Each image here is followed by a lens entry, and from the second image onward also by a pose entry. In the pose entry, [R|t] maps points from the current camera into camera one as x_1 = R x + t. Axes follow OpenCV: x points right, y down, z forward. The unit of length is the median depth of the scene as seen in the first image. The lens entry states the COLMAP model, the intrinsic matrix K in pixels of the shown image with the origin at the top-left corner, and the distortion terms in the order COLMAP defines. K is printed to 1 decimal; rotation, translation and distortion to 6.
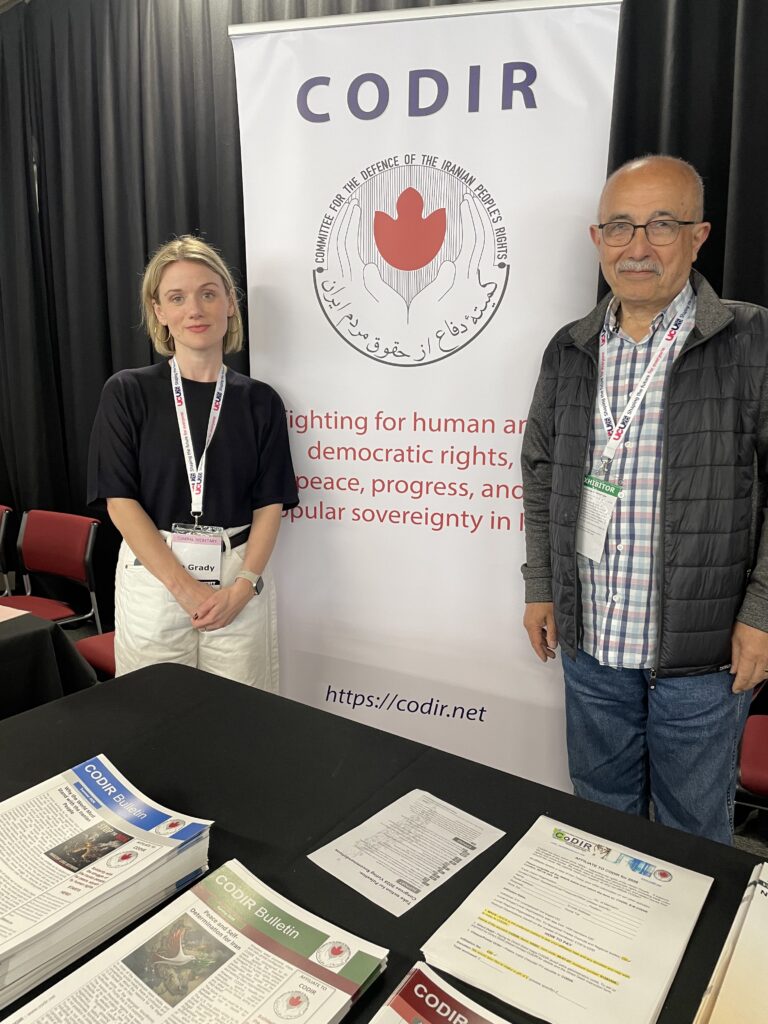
lens RADIAL K [[721.7, 0, 384.0], [0, 721.7, 512.0], [0, 0, 1]] dist [0.109879, -0.142403]
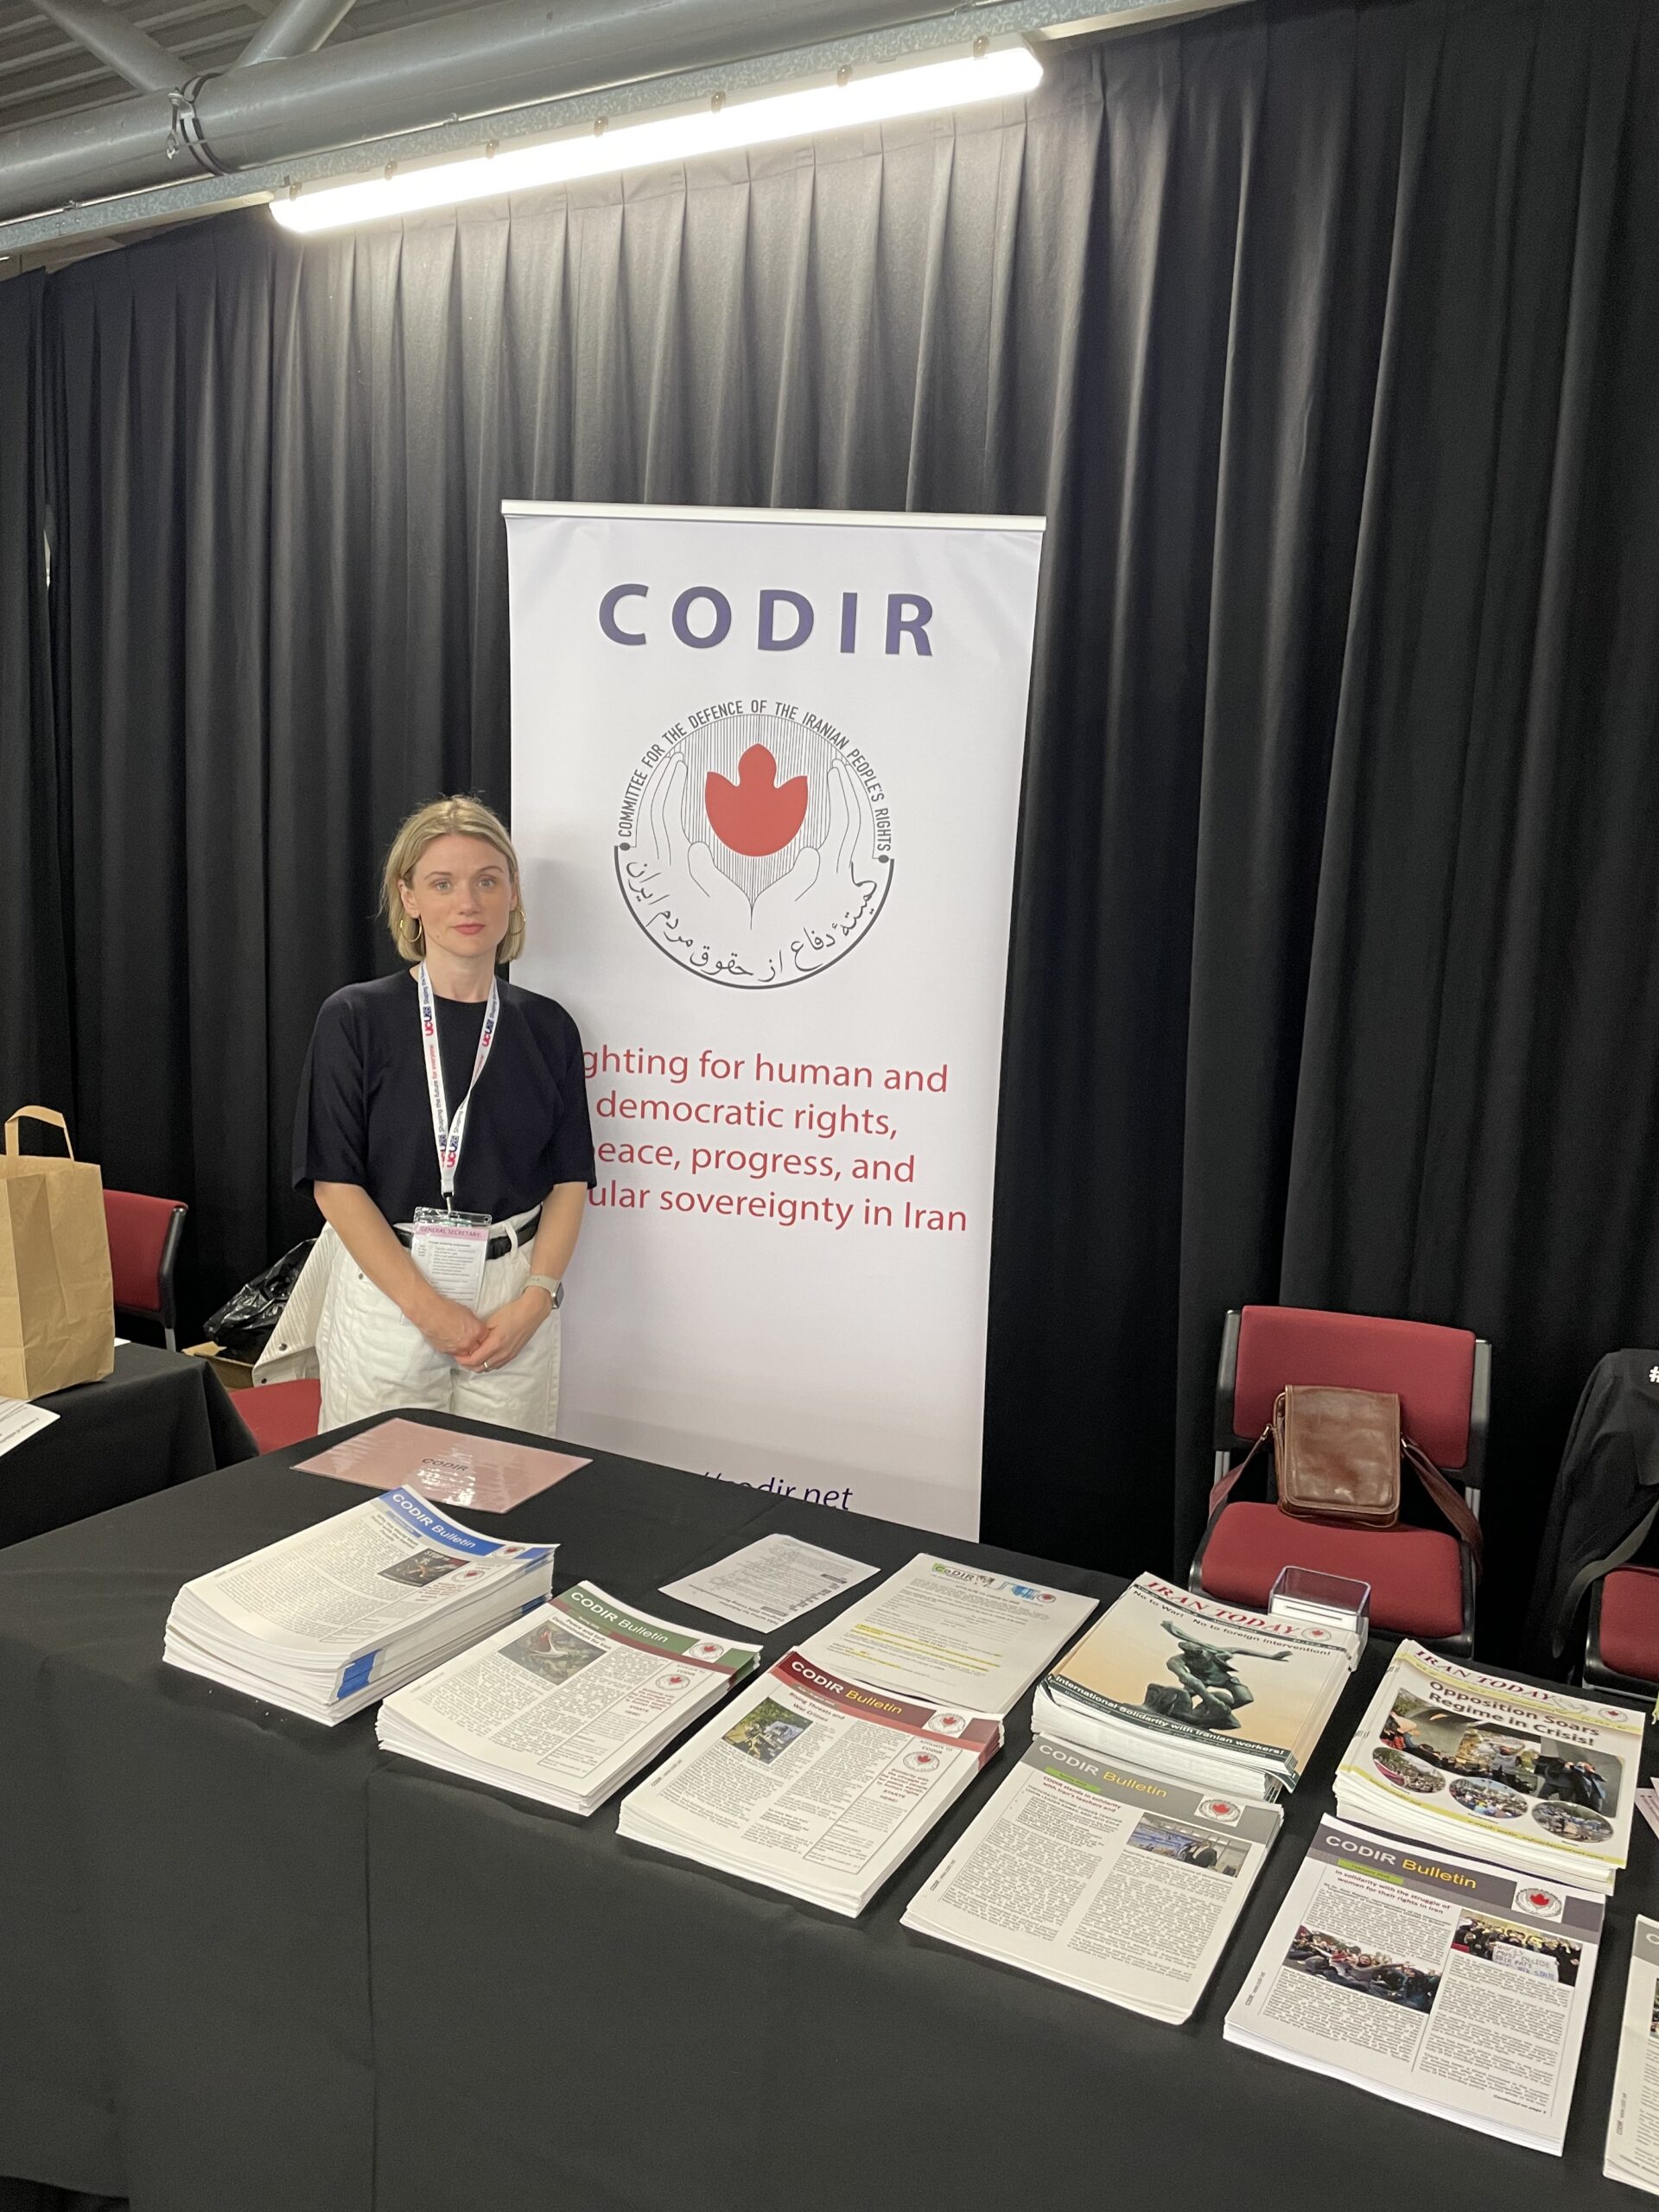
lens RADIAL K [[1559.1, 0, 829.5], [0, 1559.1, 1106.0], [0, 0, 1]] dist [0.109879, -0.142403]
pose [[0.991253, 0.022804, 0.129988, -0.085537], [-0.015502, 0.998259, -0.056914, -0.004223], [-0.131059, 0.054401, 0.989881, -0.500192]]
